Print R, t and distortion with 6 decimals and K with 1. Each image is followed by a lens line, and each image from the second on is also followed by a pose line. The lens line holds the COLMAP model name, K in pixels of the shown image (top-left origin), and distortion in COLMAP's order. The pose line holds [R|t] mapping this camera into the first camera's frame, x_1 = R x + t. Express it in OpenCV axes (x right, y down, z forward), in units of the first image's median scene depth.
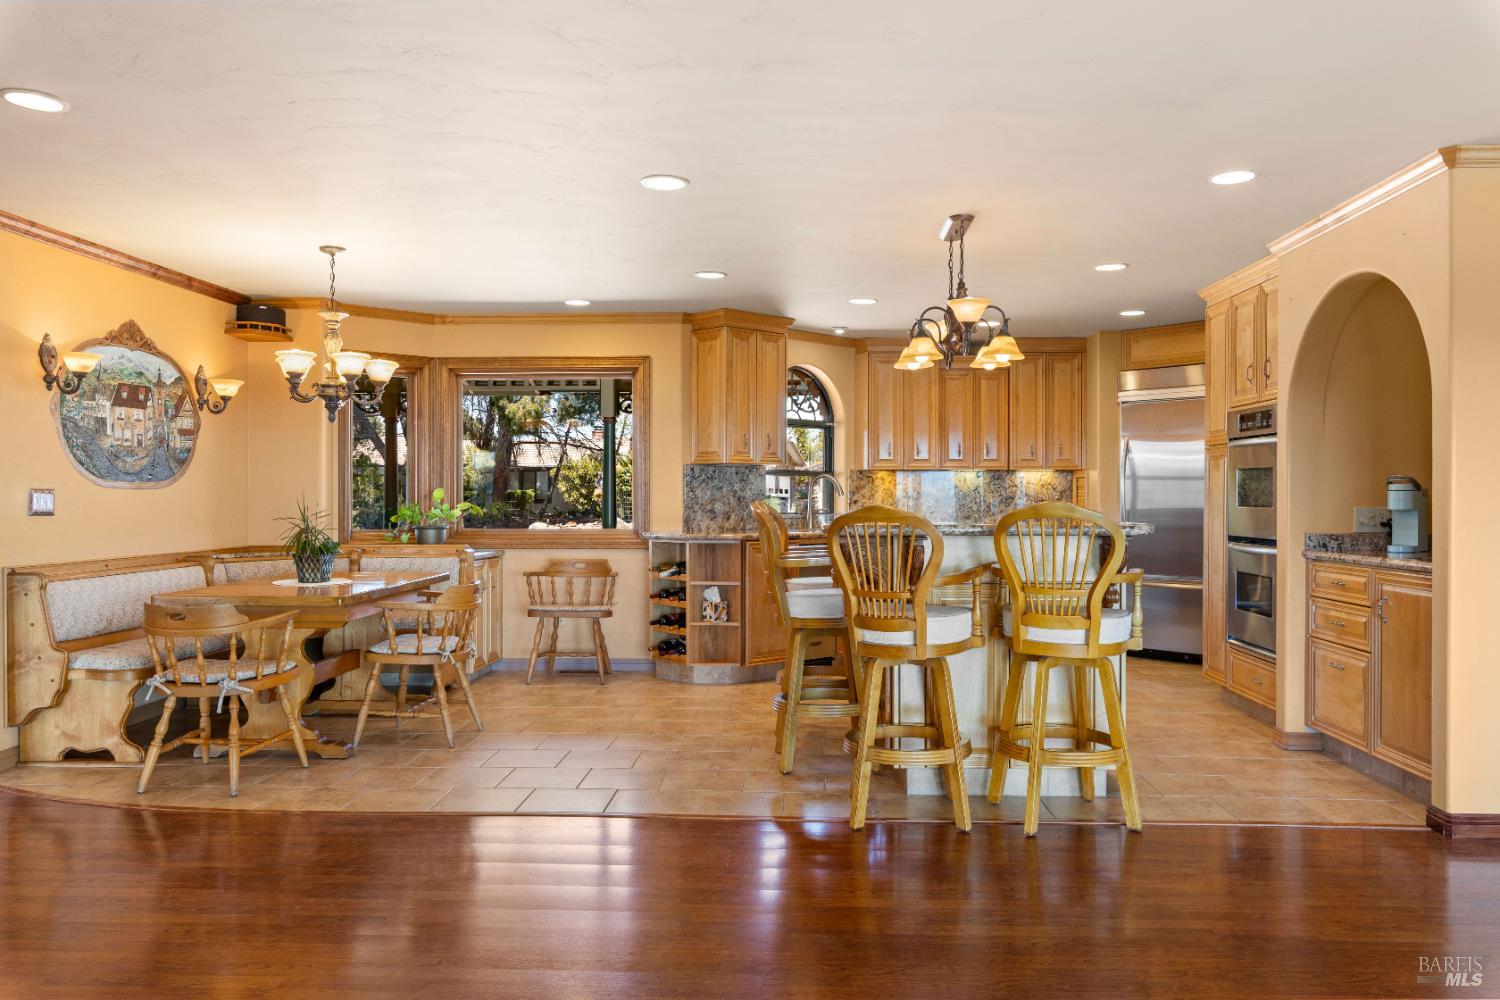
lens RADIAL K [[1077.8, 0, 750.0], [0, 1077.8, 500.0], [0, 0, 1]] dist [-0.005246, -0.002841]
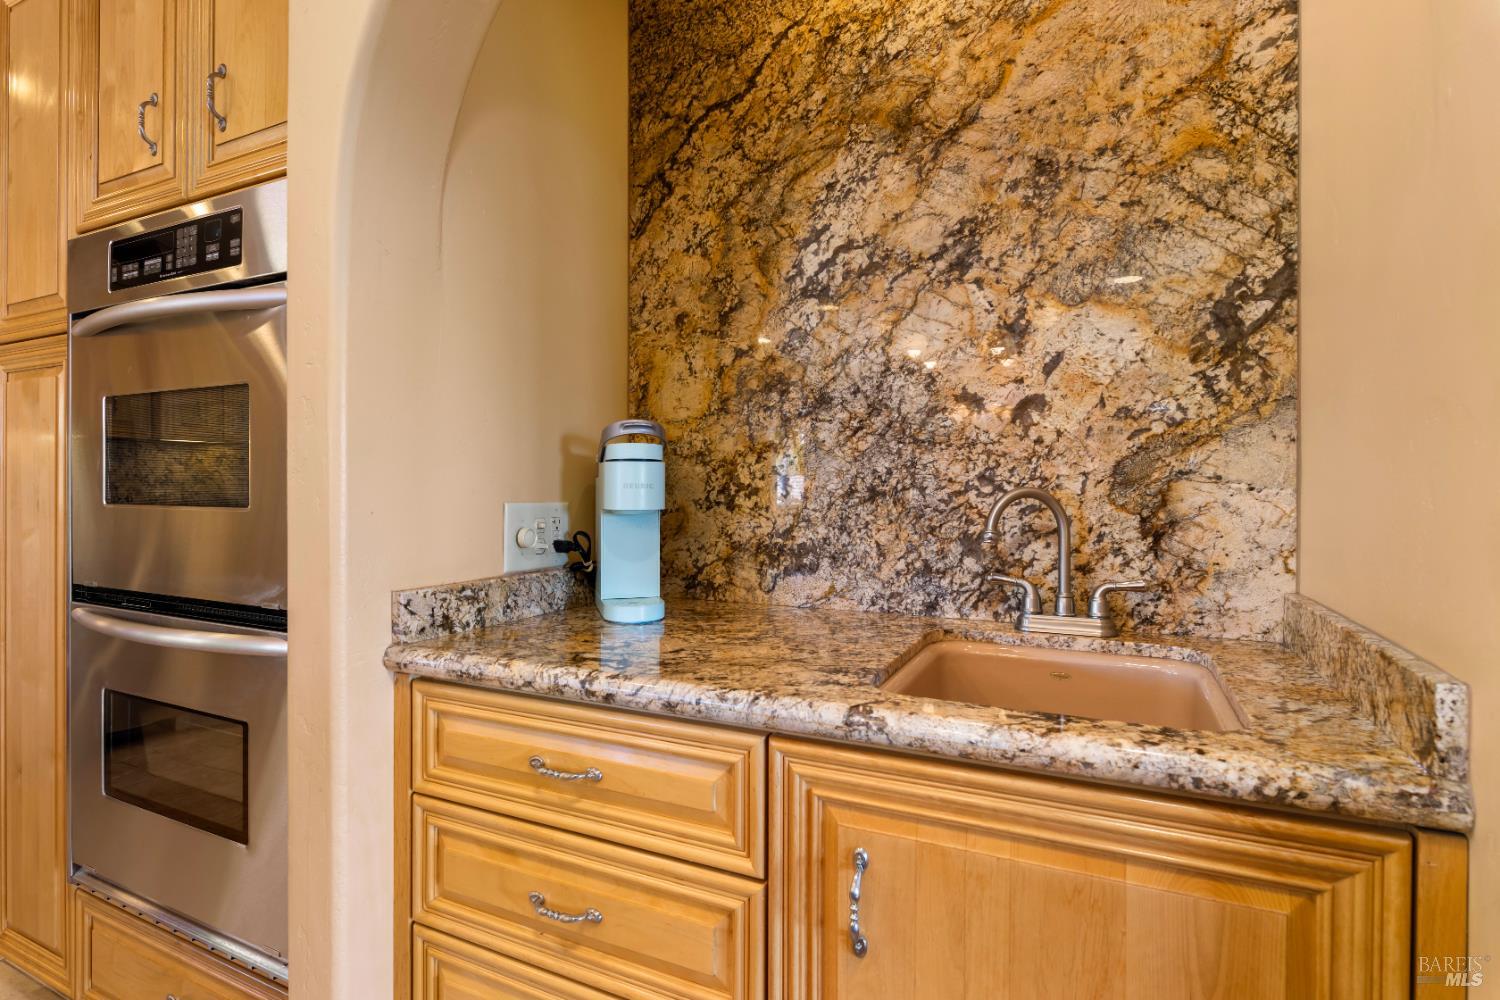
lens RADIAL K [[739.0, 0, 756.3], [0, 739.0, 492.7], [0, 0, 1]] dist [-0.002416, -0.001019]
pose [[0.381017, -0.004953, 0.924555, 0.263156], [-0.000350, 0.999985, 0.005502, 0.000954], [-0.924568, -0.002419, 0.381010, 0.601698]]
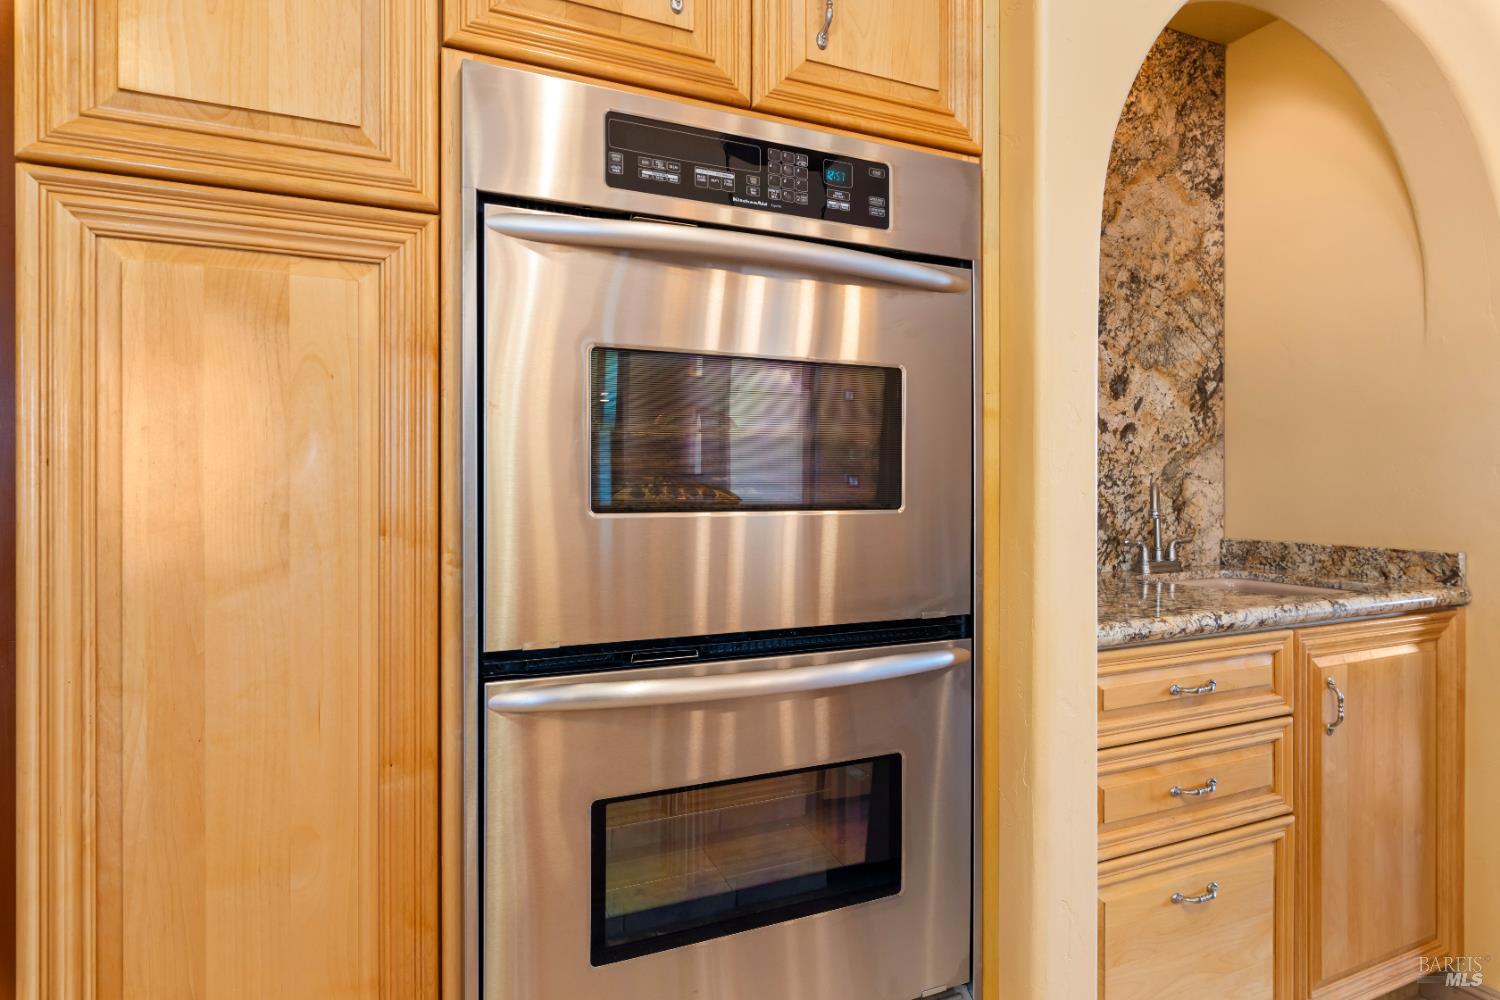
lens RADIAL K [[867.0, 0, 752.4], [0, 867.0, 486.8], [0, 0, 1]] dist [0.002354, 0.000315]
pose [[-0.477302, -0.005552, 0.878722, 0.234515], [0.002510, 0.999967, 0.007682, -0.000655], [-0.878736, 0.005872, -0.477273, 0.892084]]
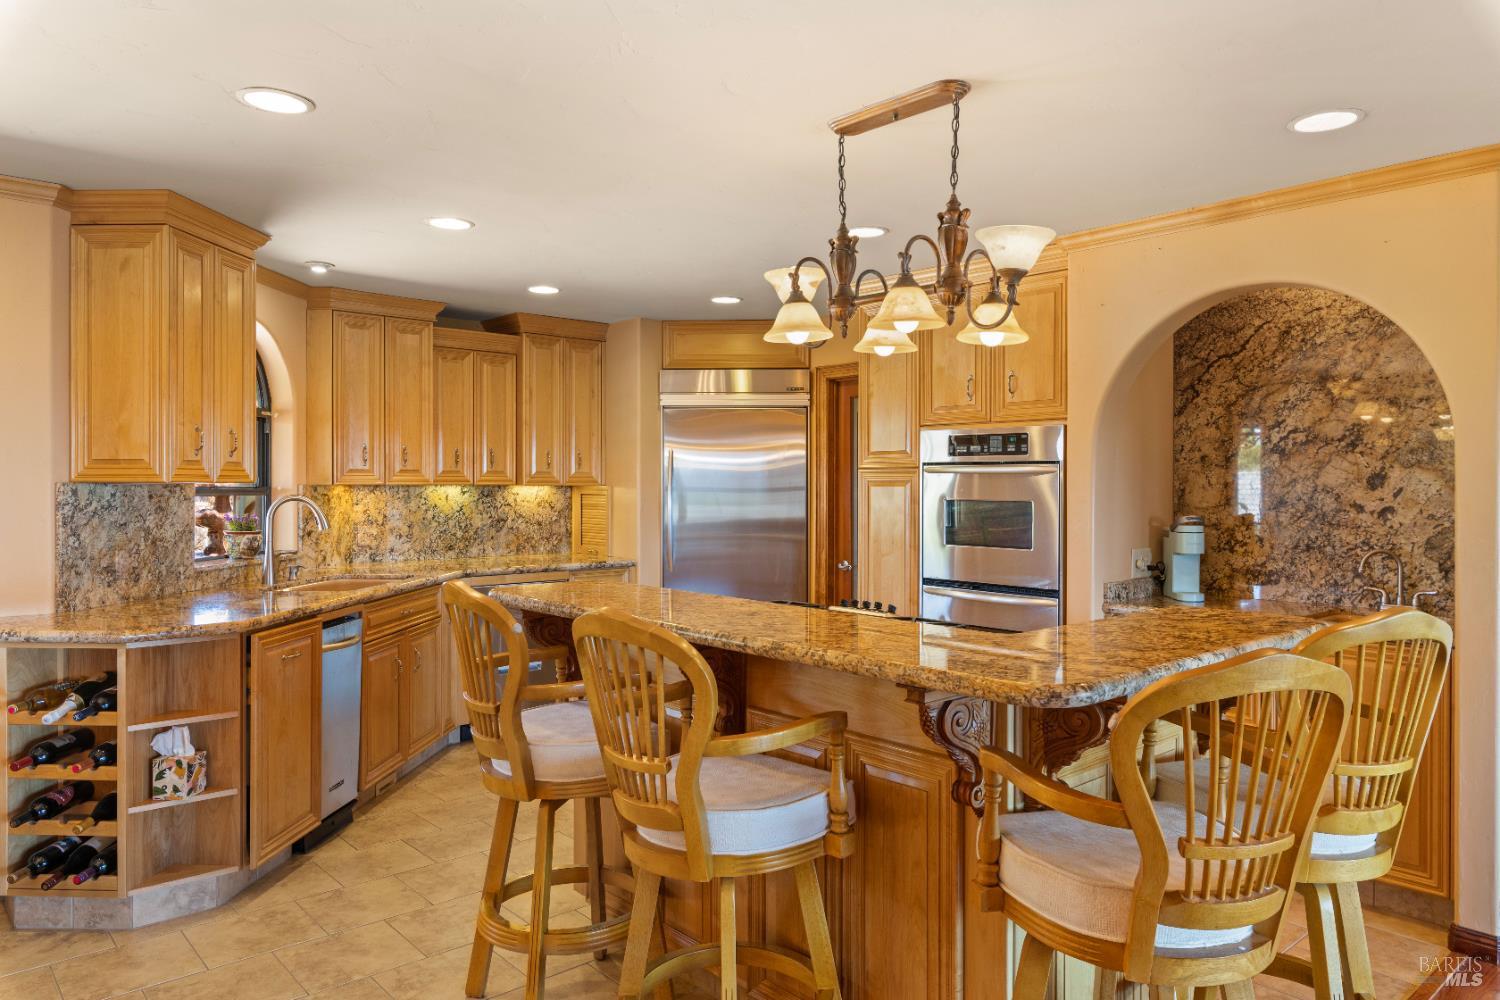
lens RADIAL K [[996.0, 0, 756.3], [0, 996.0, 490.1], [0, 0, 1]] dist [-0.001512, 0.001354]
pose [[0.711771, -0.003761, 0.702401, -0.167757], [0.001198, 0.999991, 0.004141, -0.033475], [-0.702410, -0.002106, 0.711769, 0.464285]]
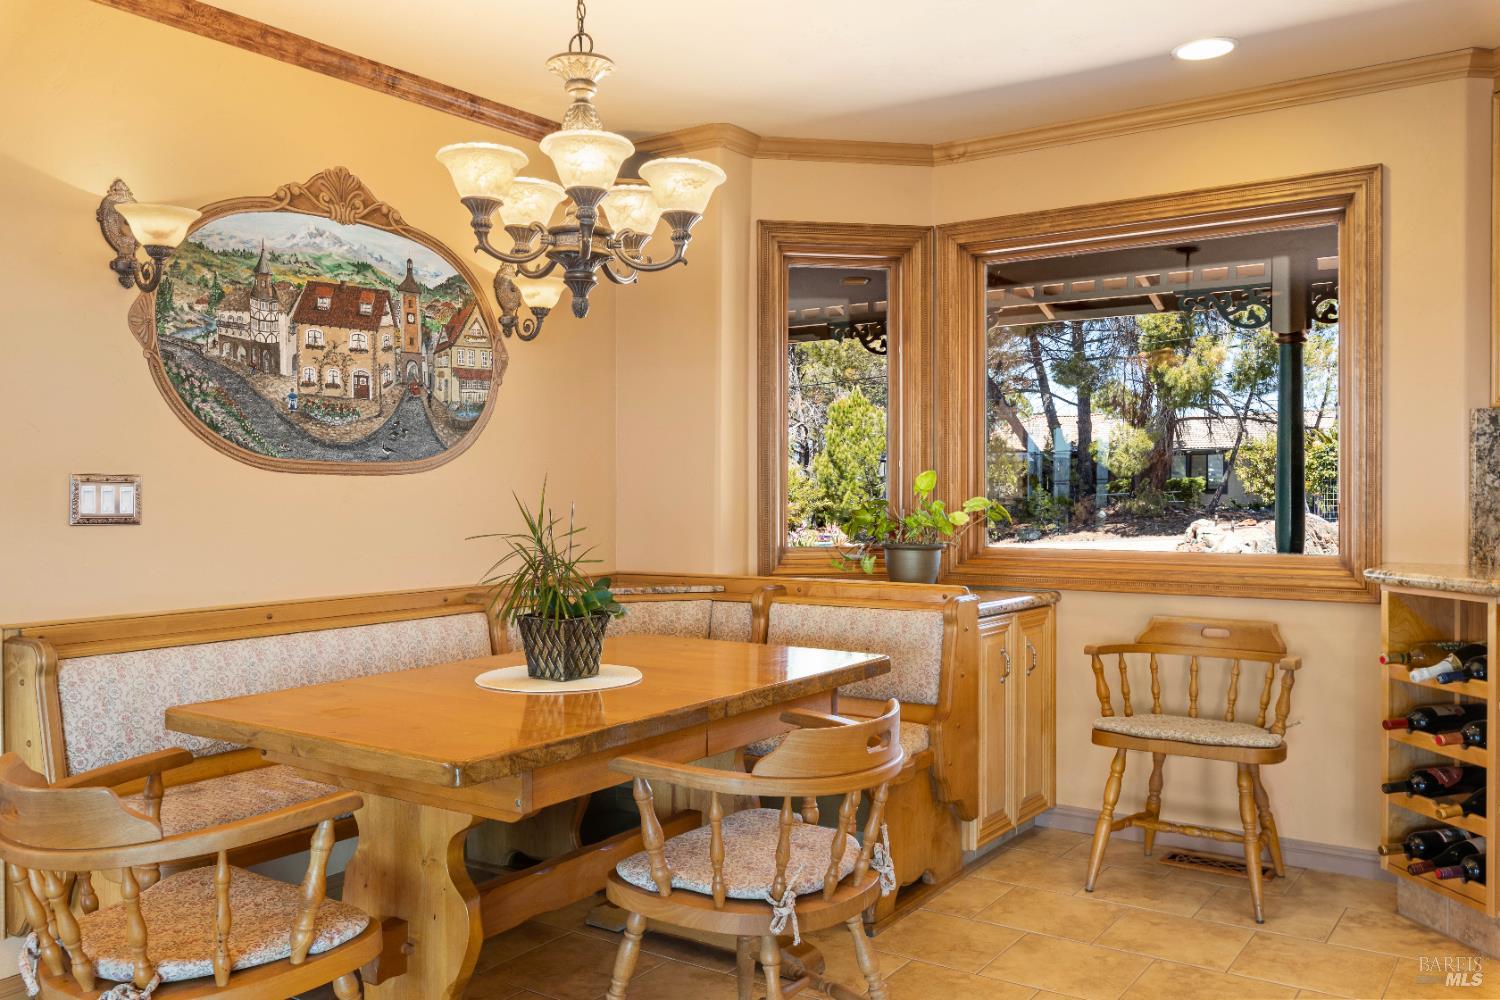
lens RADIAL K [[1224.3, 0, 766.6], [0, 1224.3, 503.7], [0, 0, 1]] dist [-0.004145, 0.003775]
pose [[0.854639, 0.004248, -0.519205, -0.051832], [0.001652, 0.999939, 0.010901, -0.001509], [0.519220, -0.010174, 0.854580, 0.475236]]
